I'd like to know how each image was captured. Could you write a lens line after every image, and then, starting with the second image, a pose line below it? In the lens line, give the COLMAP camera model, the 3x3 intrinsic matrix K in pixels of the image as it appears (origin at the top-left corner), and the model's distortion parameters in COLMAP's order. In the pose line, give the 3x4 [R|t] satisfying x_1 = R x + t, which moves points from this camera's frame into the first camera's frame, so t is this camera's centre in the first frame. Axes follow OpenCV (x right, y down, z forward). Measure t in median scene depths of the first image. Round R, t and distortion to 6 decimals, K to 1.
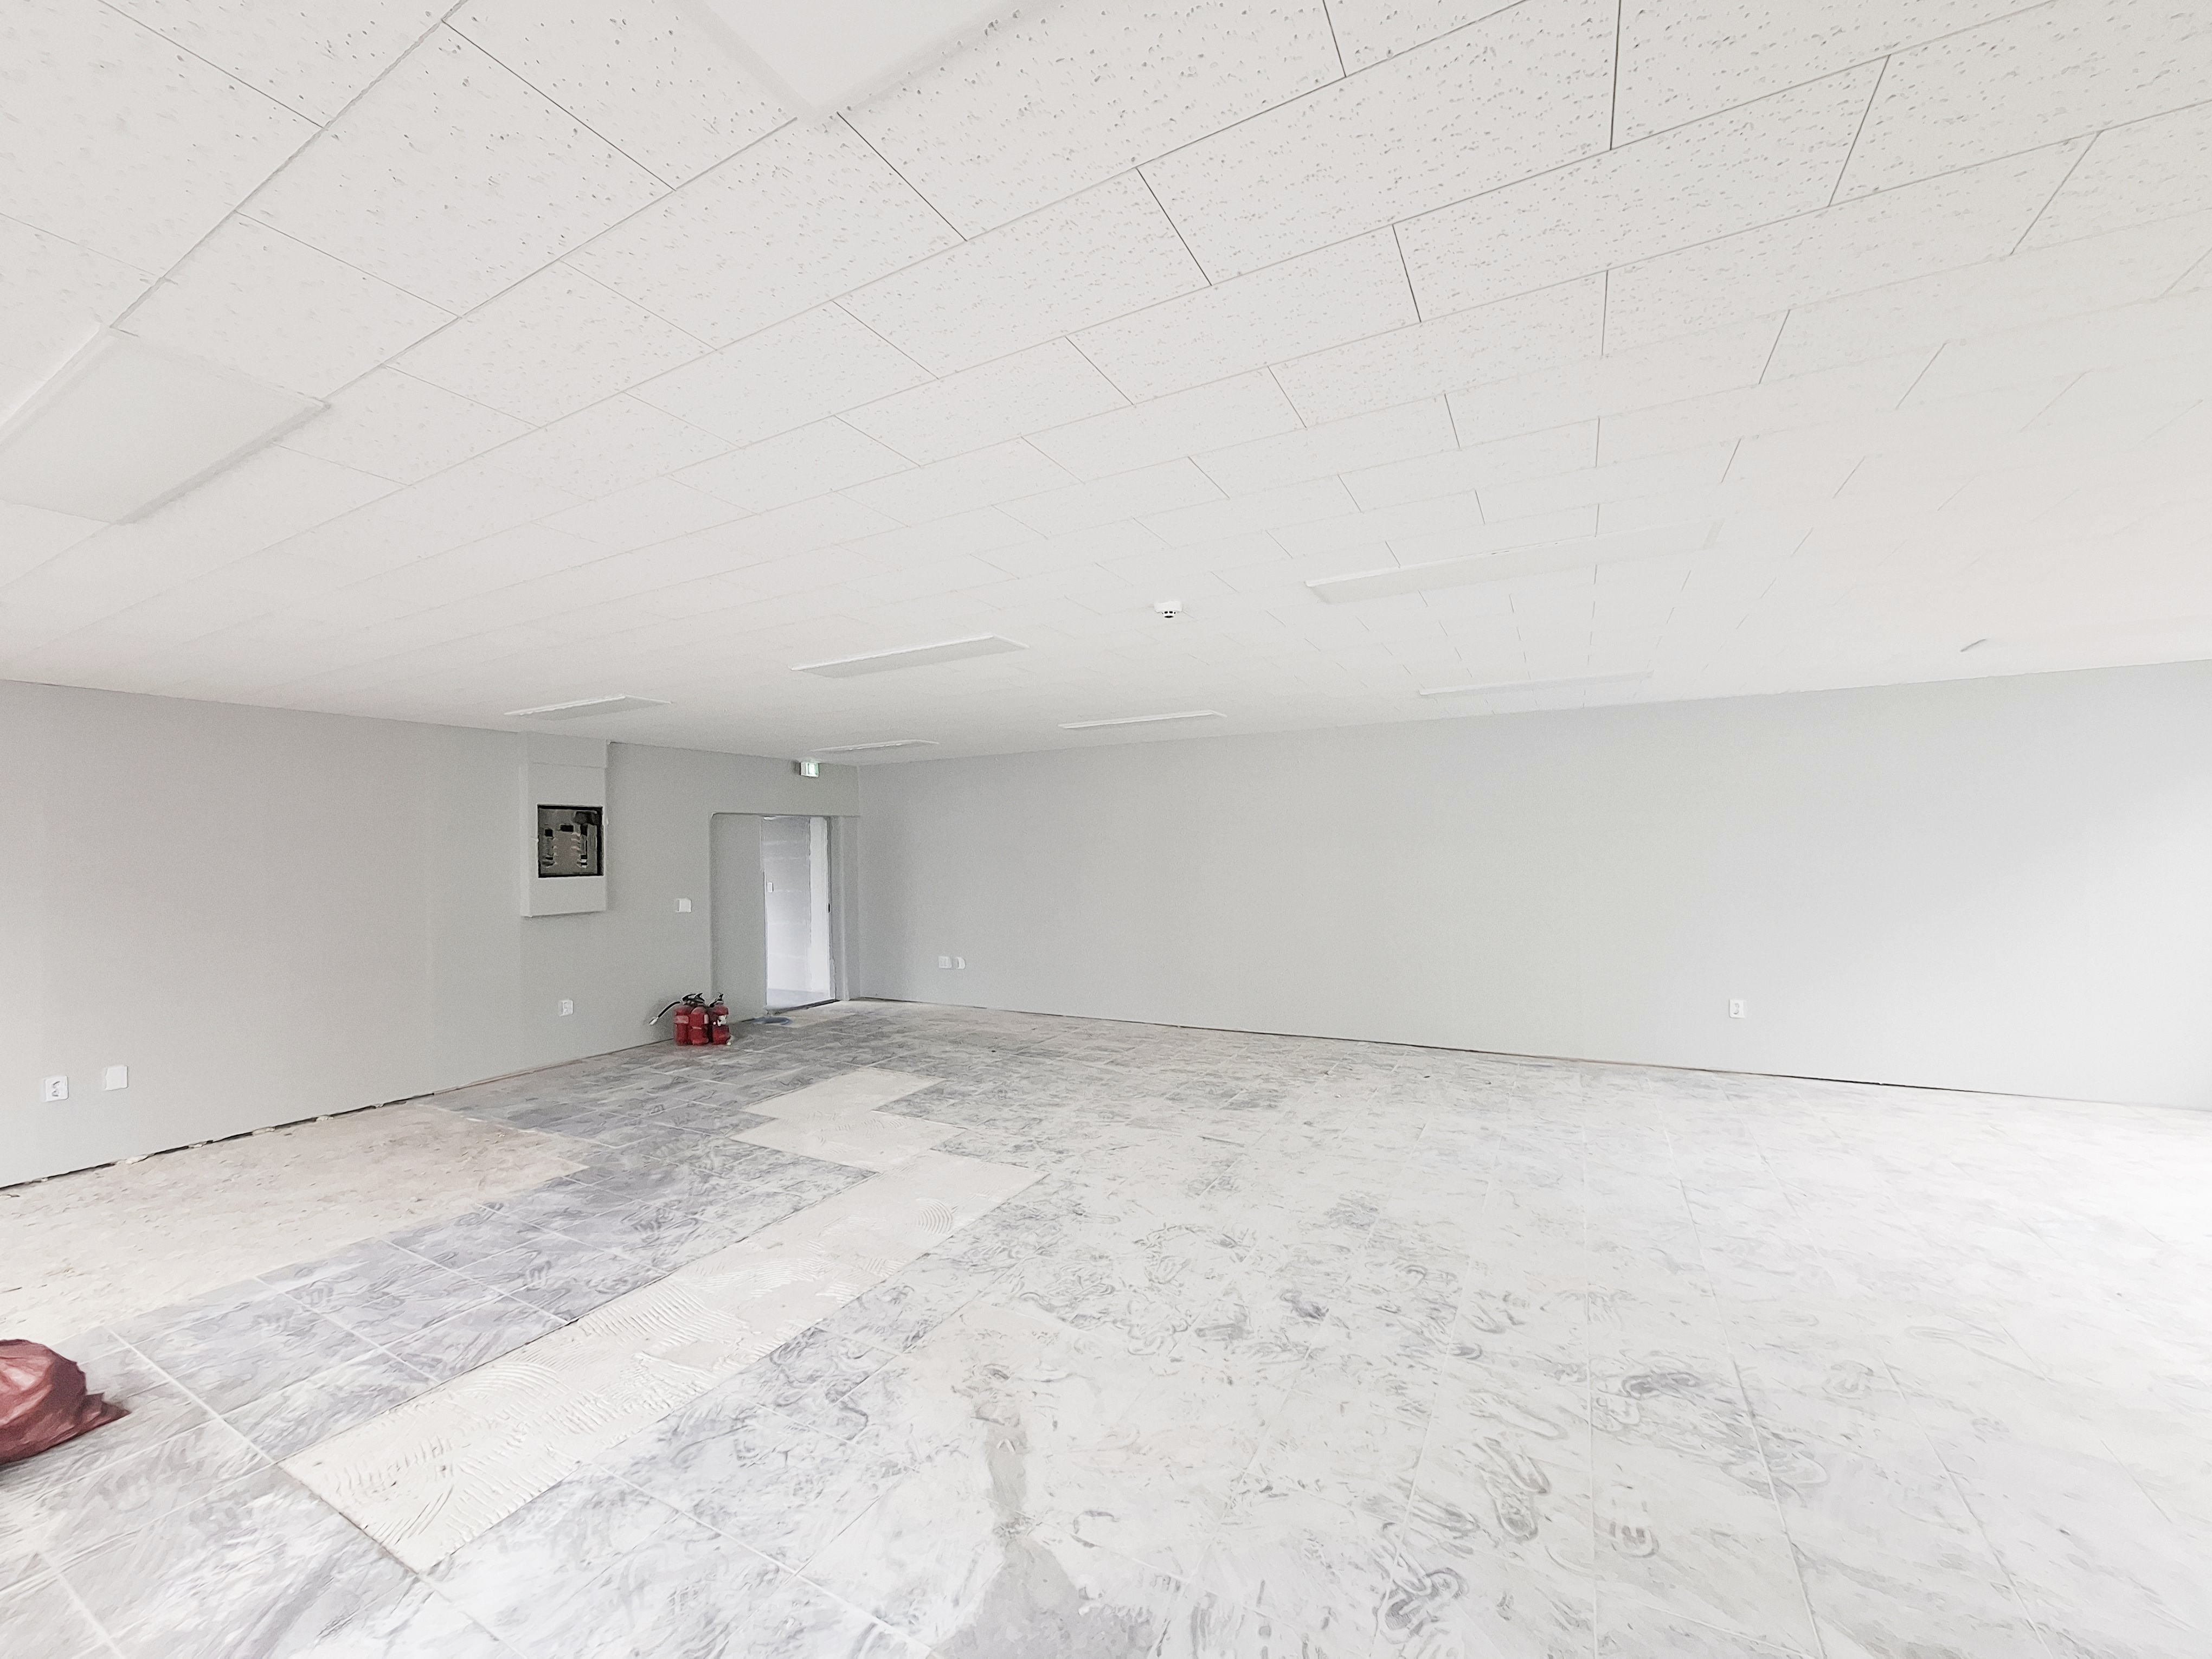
lens RADIAL K [[870.7, 0, 1105.2], [0, 870.7, 846.4], [0, 0, 1]] dist [-0.004448, 0.001377]
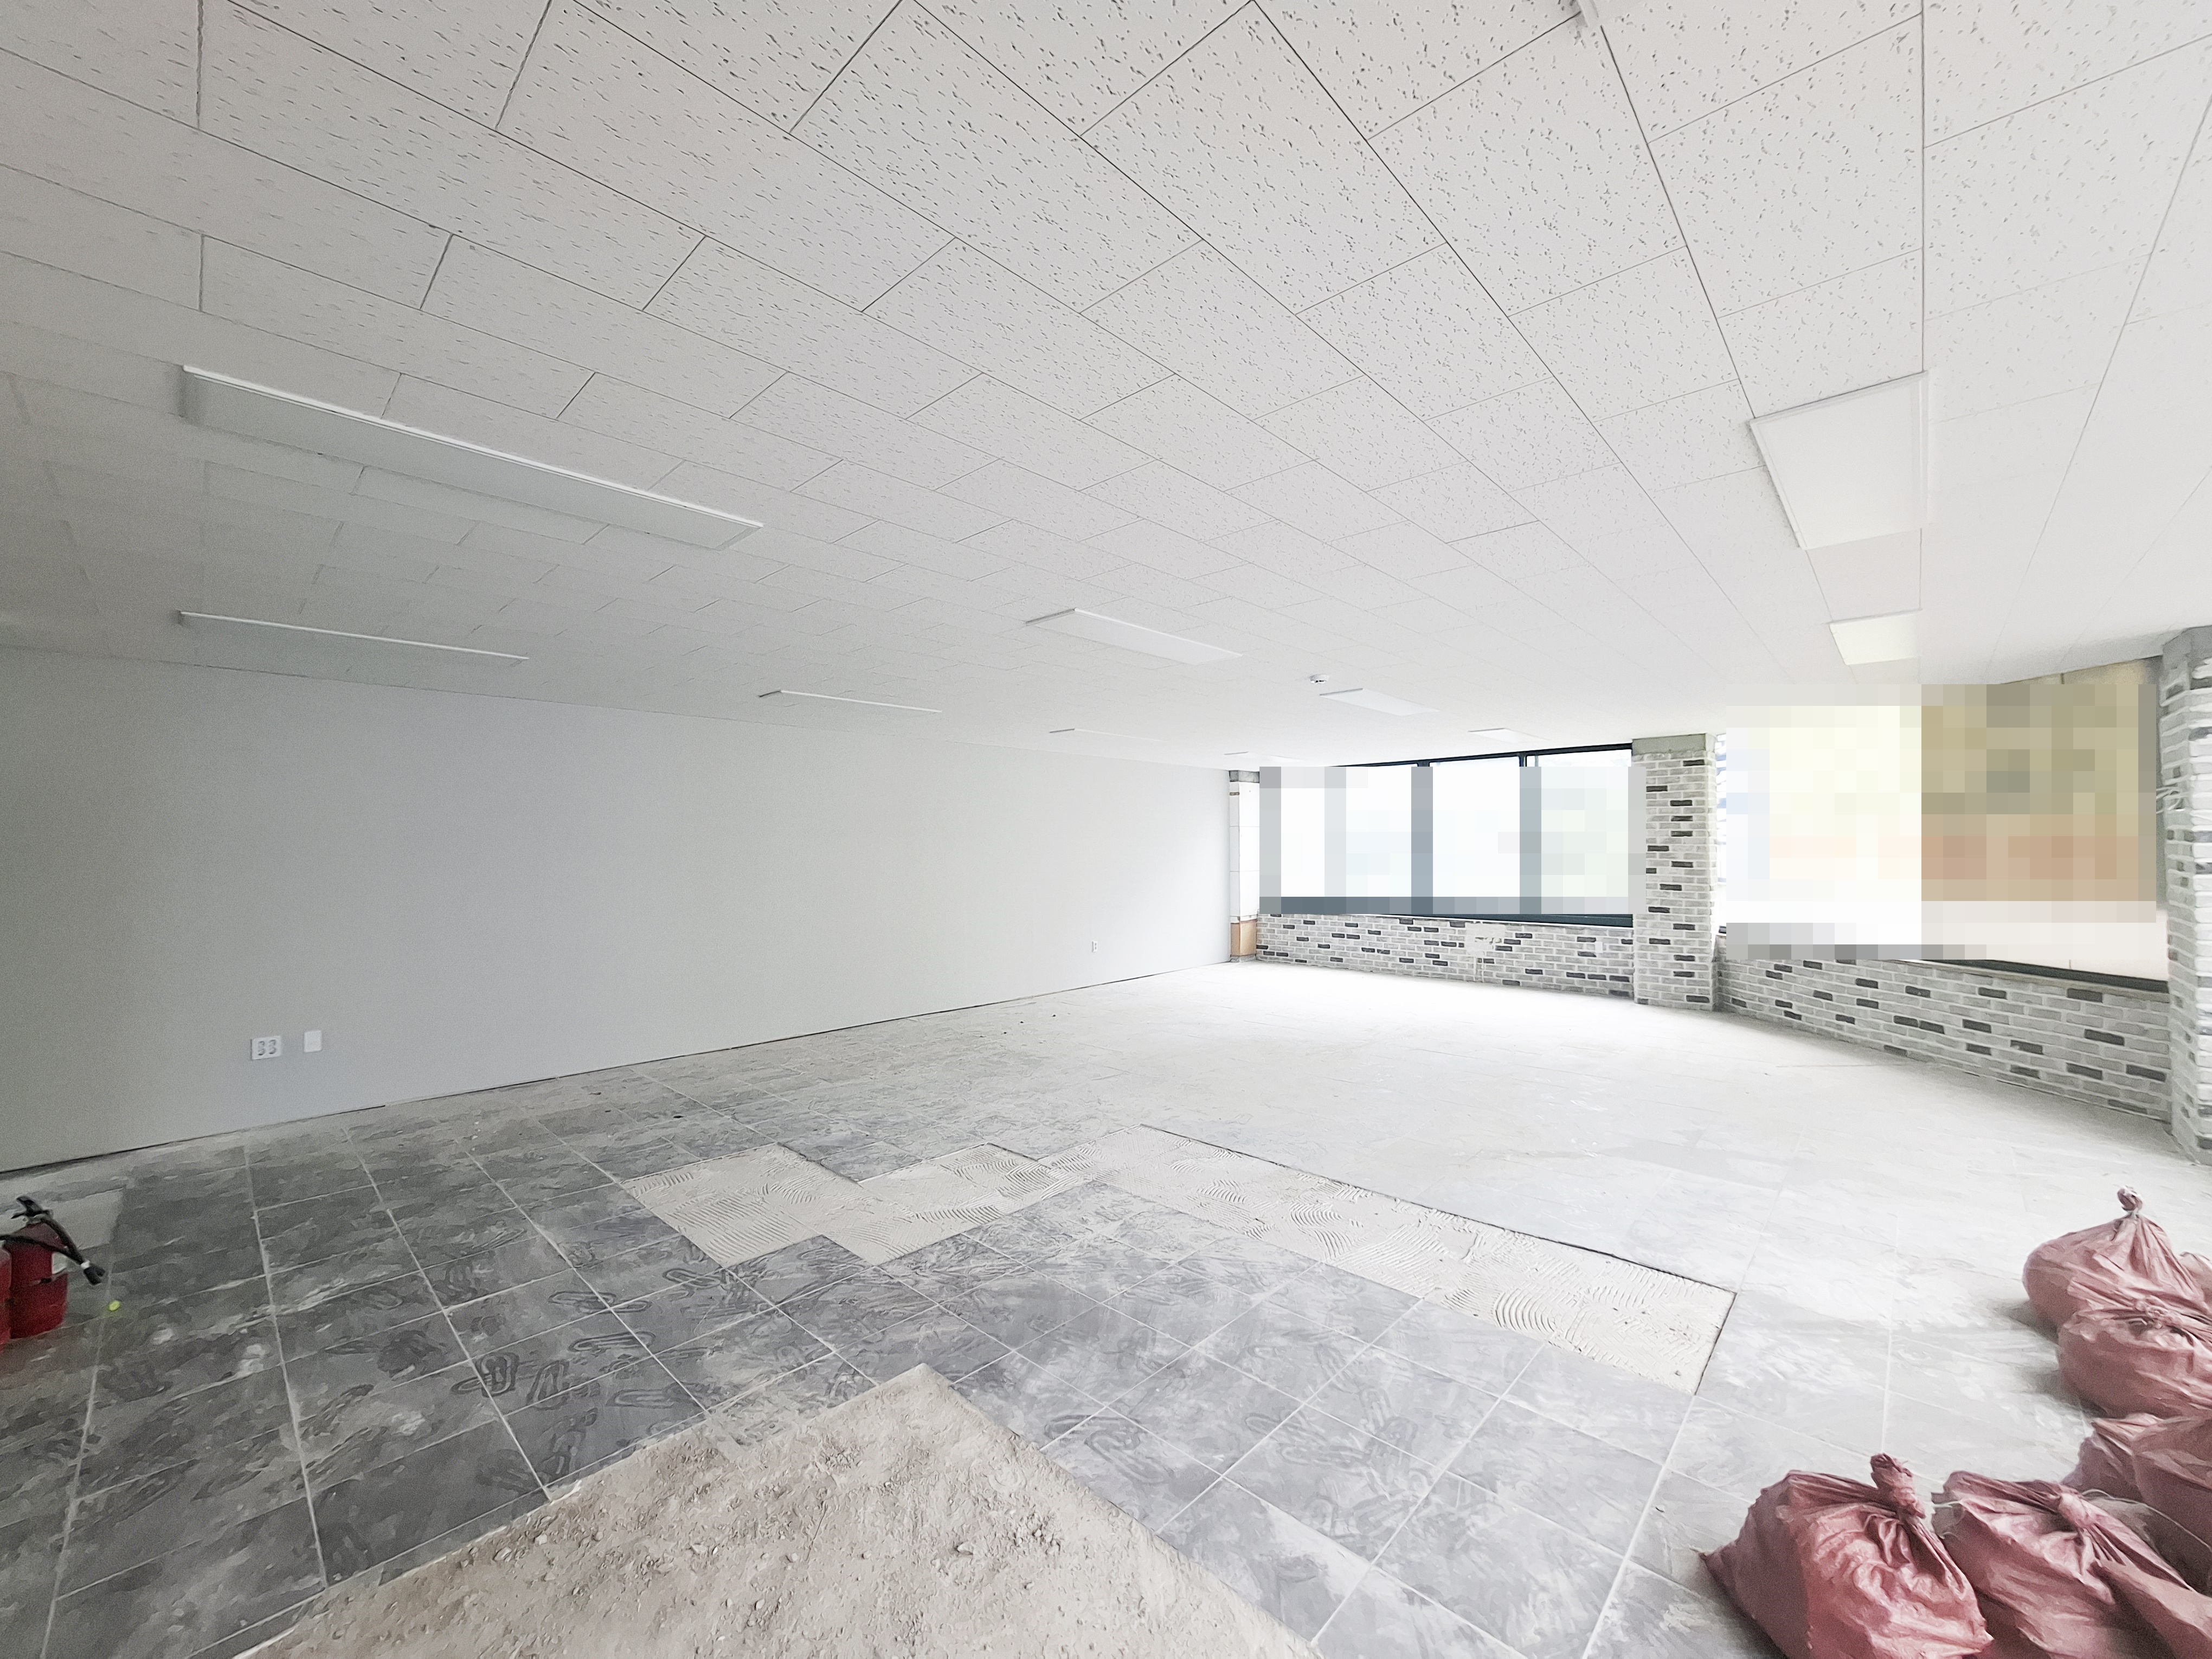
lens RADIAL K [[870.7, 0, 1101.9], [0, 870.7, 830.3], [0, 0, 1]] dist [-0.004448, 0.001377]
pose [[0.253890, 0.035323, 0.966588, -1.235169], [-0.001641, 0.999347, -0.036090, 0.043543], [-0.967232, 0.007577, 0.253782, 0.810119]]
